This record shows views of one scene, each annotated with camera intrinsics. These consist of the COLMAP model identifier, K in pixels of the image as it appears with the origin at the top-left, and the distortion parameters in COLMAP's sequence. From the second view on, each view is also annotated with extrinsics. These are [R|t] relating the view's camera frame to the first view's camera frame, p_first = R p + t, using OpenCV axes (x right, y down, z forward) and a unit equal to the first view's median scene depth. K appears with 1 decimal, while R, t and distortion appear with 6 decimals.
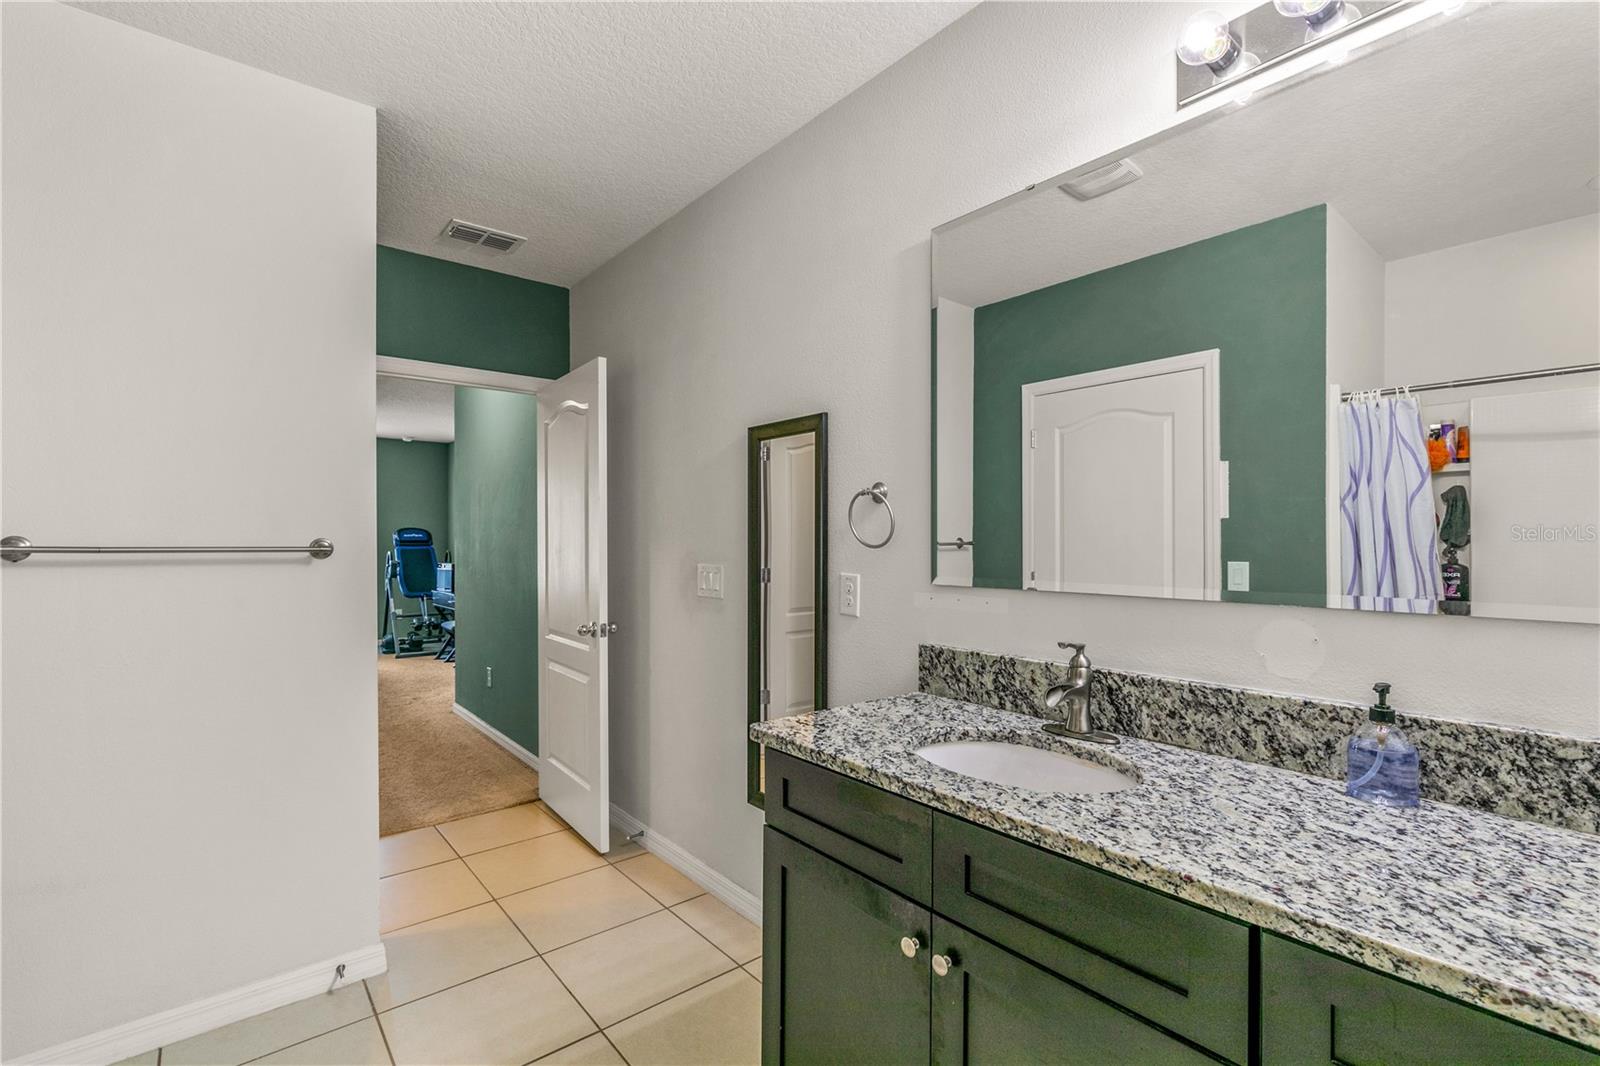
lens RADIAL K [[715.2, 0, 800.7], [0, 715.2, 537.5], [0, 0, 1]] dist [0.007426, -0.000917]
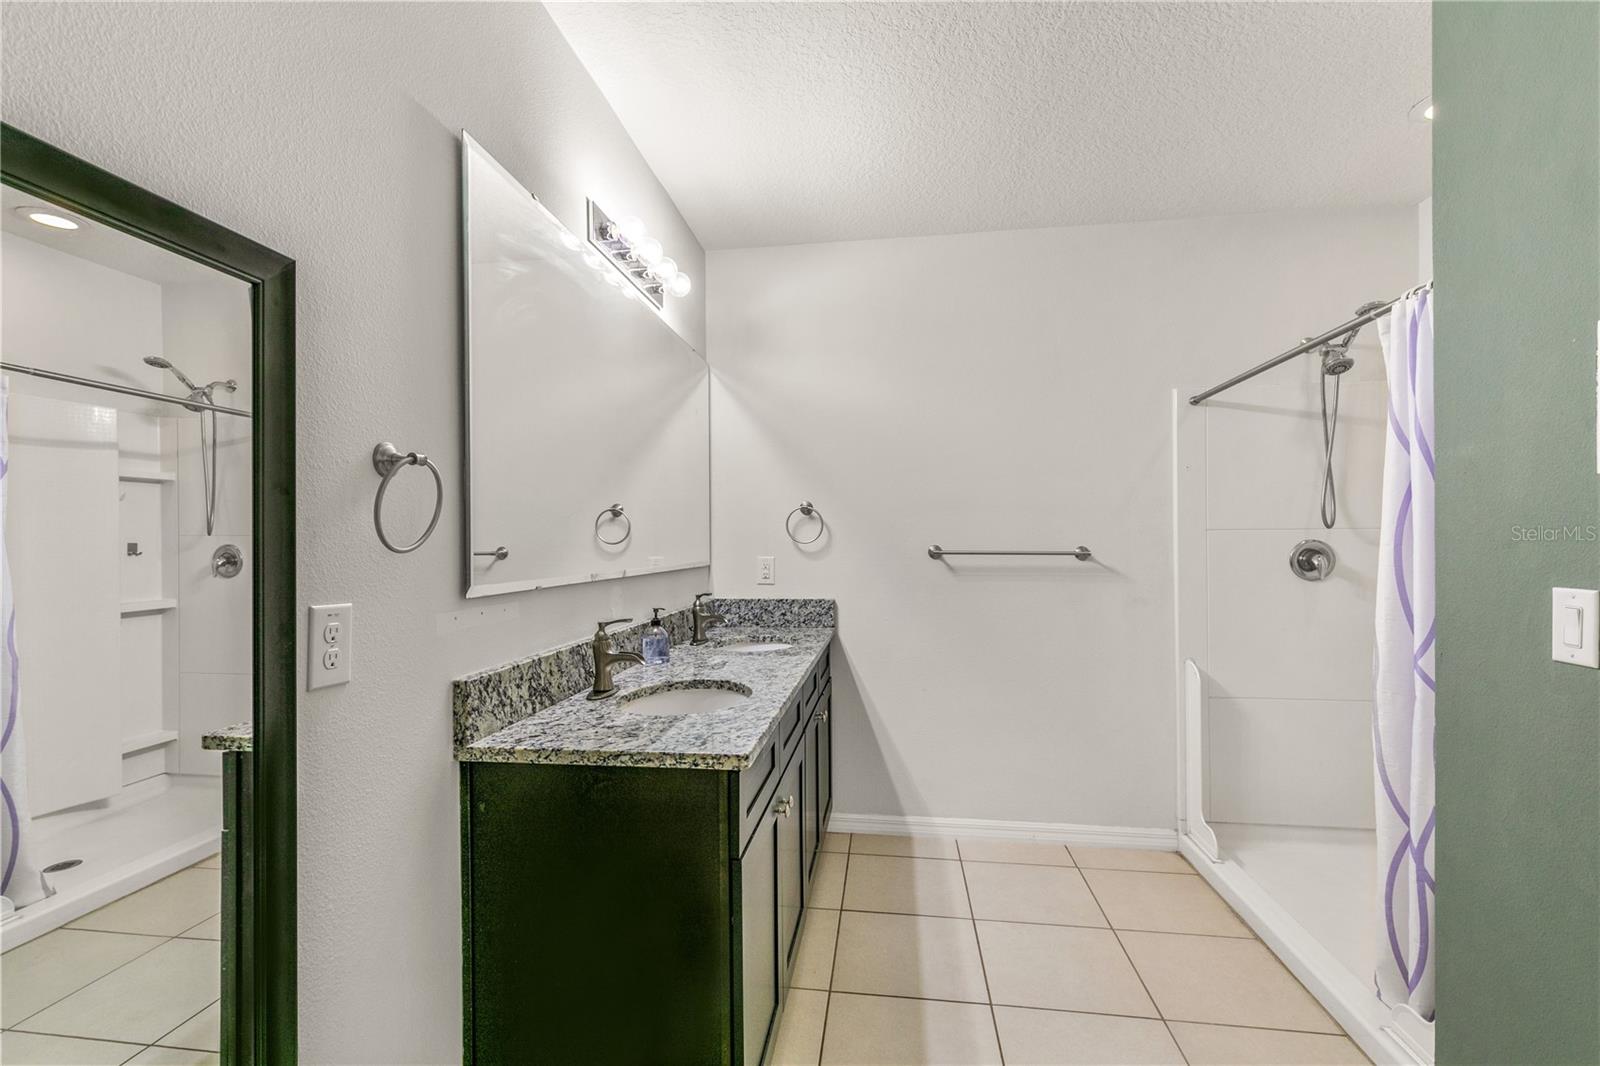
lens RADIAL K [[715.2, 0, 800.0], [0, 715.2, 538.6], [0, 0, 1]] dist [0.007426, -0.000917]
pose [[-0.679781, 0.004697, 0.733400, -0.642634], [0.000968, 0.999984, -0.005507, 0.007690], [-0.733414, -0.003034, -0.679775, 1.325923]]
